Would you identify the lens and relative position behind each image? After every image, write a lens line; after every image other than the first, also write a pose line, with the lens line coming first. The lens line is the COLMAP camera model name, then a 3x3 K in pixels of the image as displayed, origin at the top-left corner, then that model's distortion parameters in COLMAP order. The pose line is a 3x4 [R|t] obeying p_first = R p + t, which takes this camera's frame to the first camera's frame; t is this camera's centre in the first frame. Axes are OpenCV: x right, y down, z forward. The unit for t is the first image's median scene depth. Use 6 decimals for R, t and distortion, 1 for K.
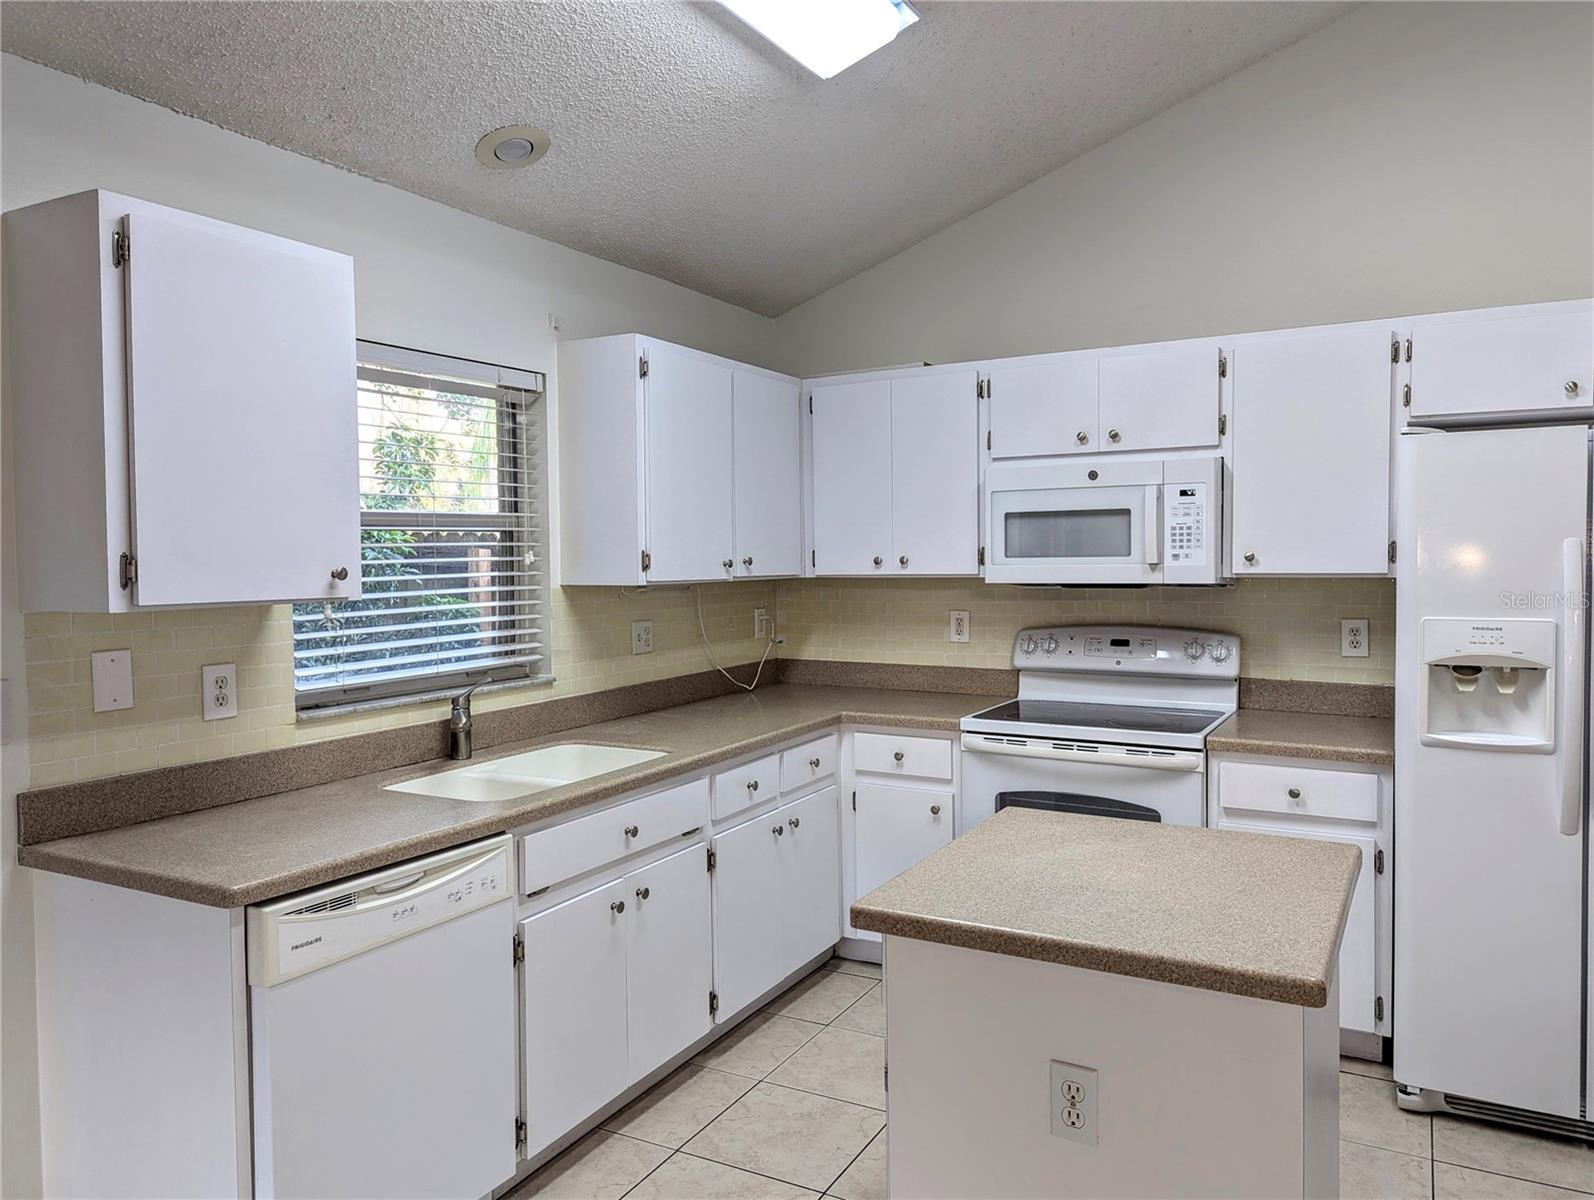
lens RADIAL K [[1129.6, 0, 807.6], [0, 1129.6, 589.9], [0, 0, 1]] dist [0.023797, -0.000967]
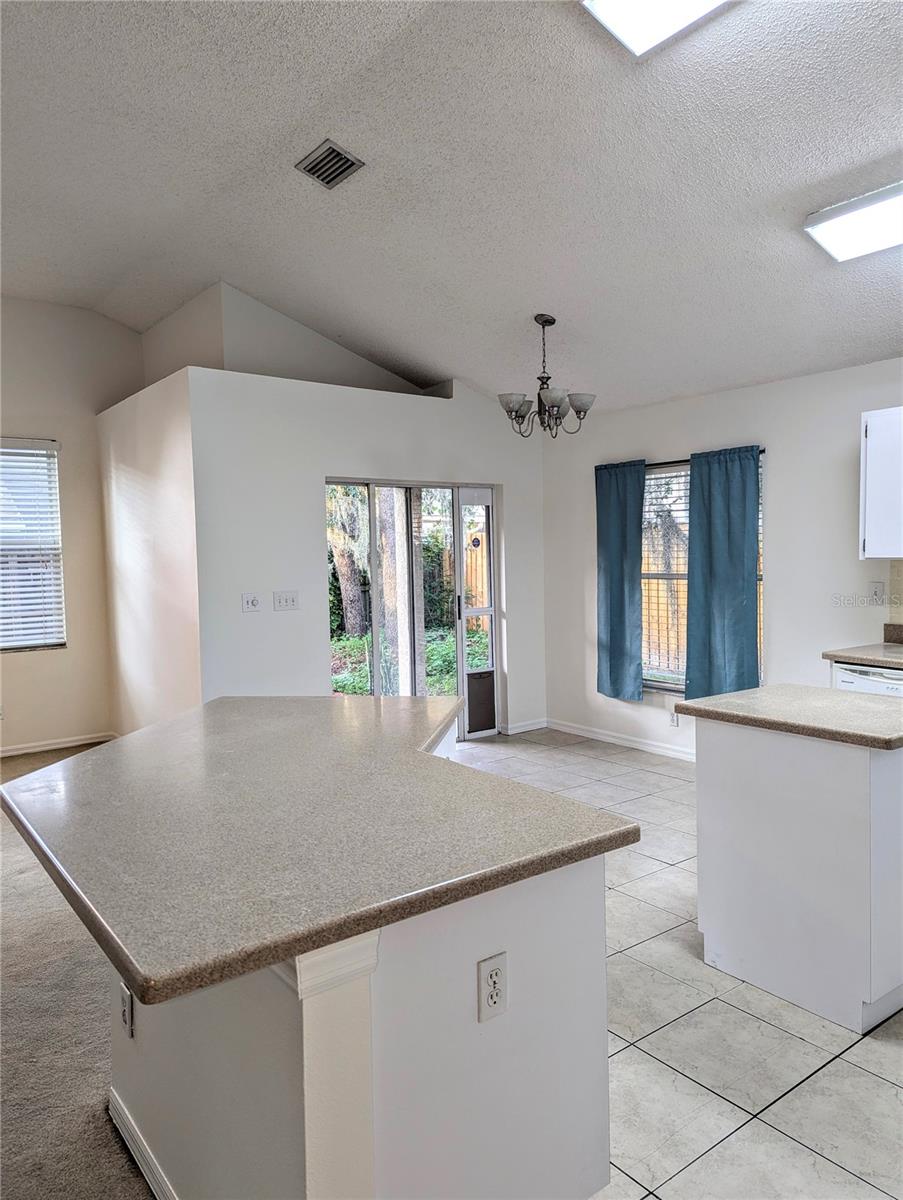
lens RADIAL K [[846.6, 0, 460.8], [0, 846.6, 599.2], [0, 0, 1]] dist [0.056002, -0.040887]
pose [[-0.409801, 0.071060, -0.909403, 1.071614], [-0.006674, 0.996701, 0.080889, -0.029154], [0.912151, 0.039217, -0.407974, 0.583270]]
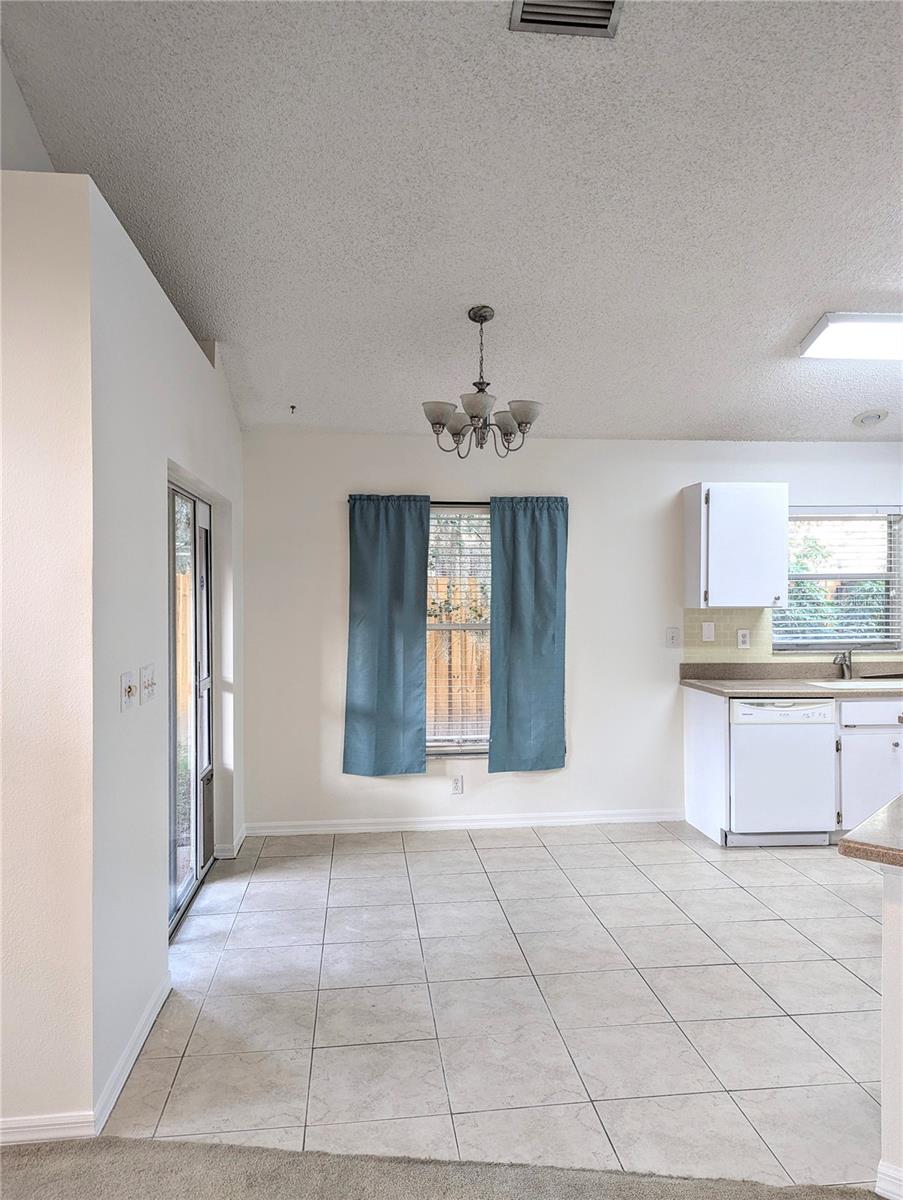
lens RADIAL K [[846.6, 0, 460.9], [0, 846.6, 598.2], [0, 0, 1]] dist [0.056002, -0.040887]
pose [[0.575846, 0.013386, -0.817449, 0.611909], [-0.030703, 0.999515, -0.005261, 0.015102], [0.816982, 0.028128, 0.575977, -0.605751]]
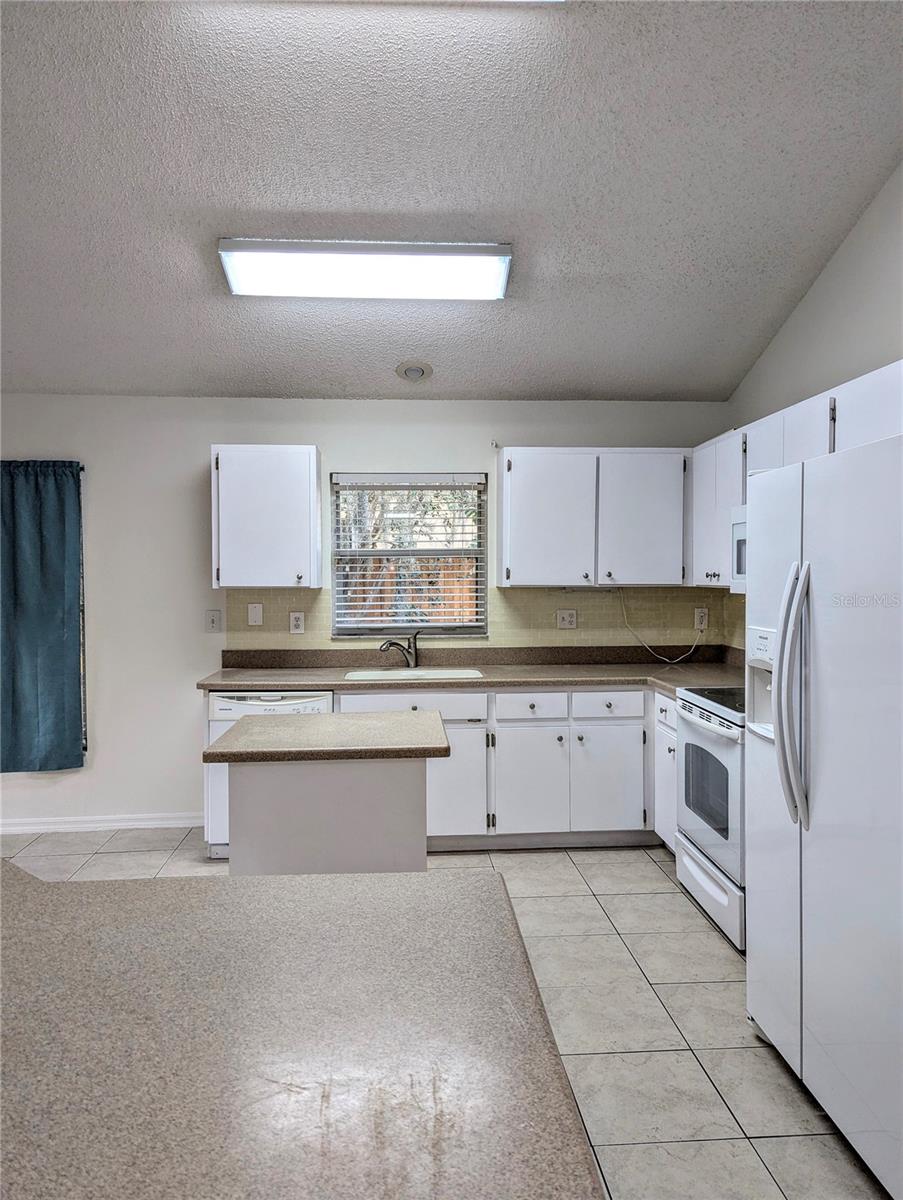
lens RADIAL K [[846.6, 0, 459.8], [0, 846.6, 600.7], [0, 0, 1]] dist [0.056002, -0.040887]
pose [[0.542336, 0.037615, -0.839320, 0.946385], [-0.031942, 0.999198, 0.024140, -0.012696], [0.839555, 0.013718, 0.543102, 0.208410]]
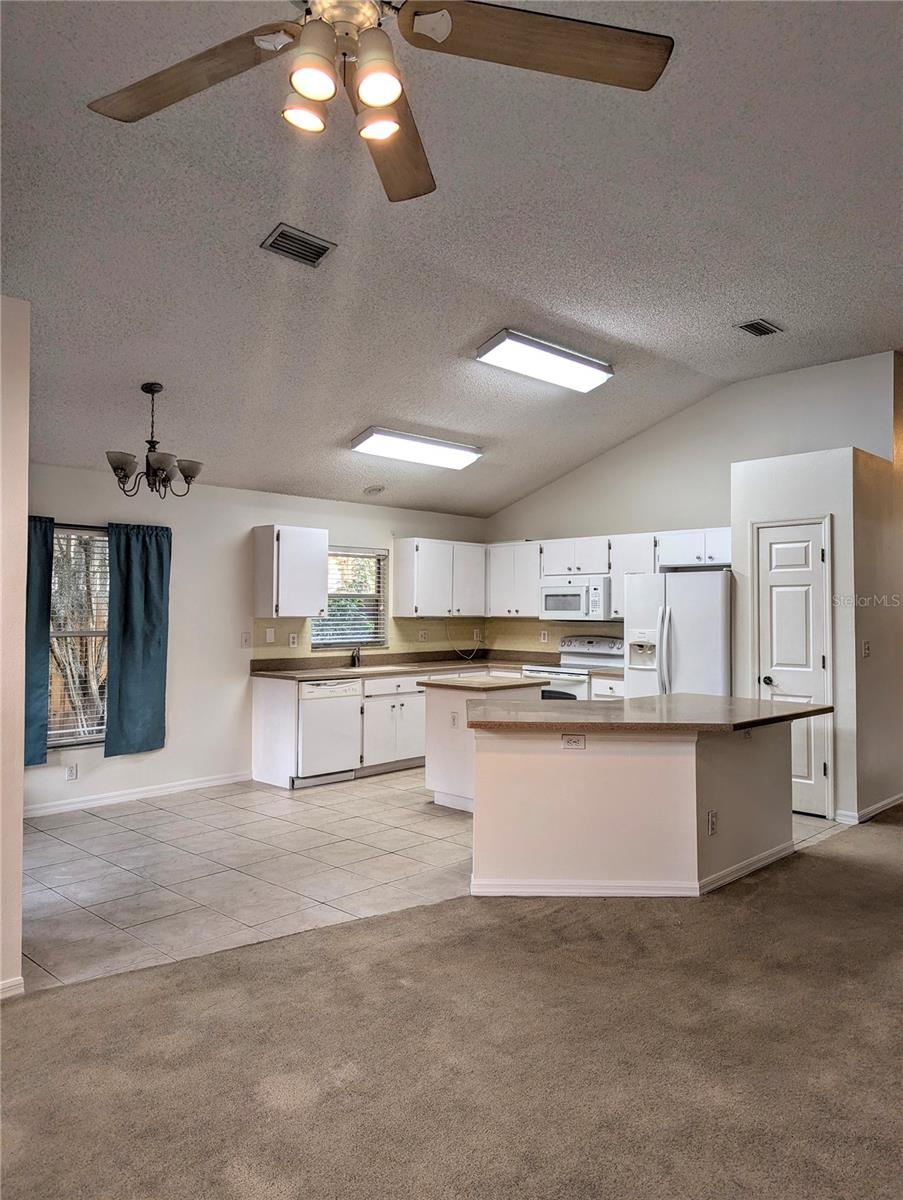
lens RADIAL K [[846.6, 0, 466.8], [0, 846.6, 594.6], [0, 0, 1]] dist [0.056002, -0.040887]
pose [[0.966222, 0.011122, -0.257472, 0.598187], [-0.024459, 0.998516, -0.048652, 0.044567], [0.256549, 0.053306, 0.965060, -1.235954]]
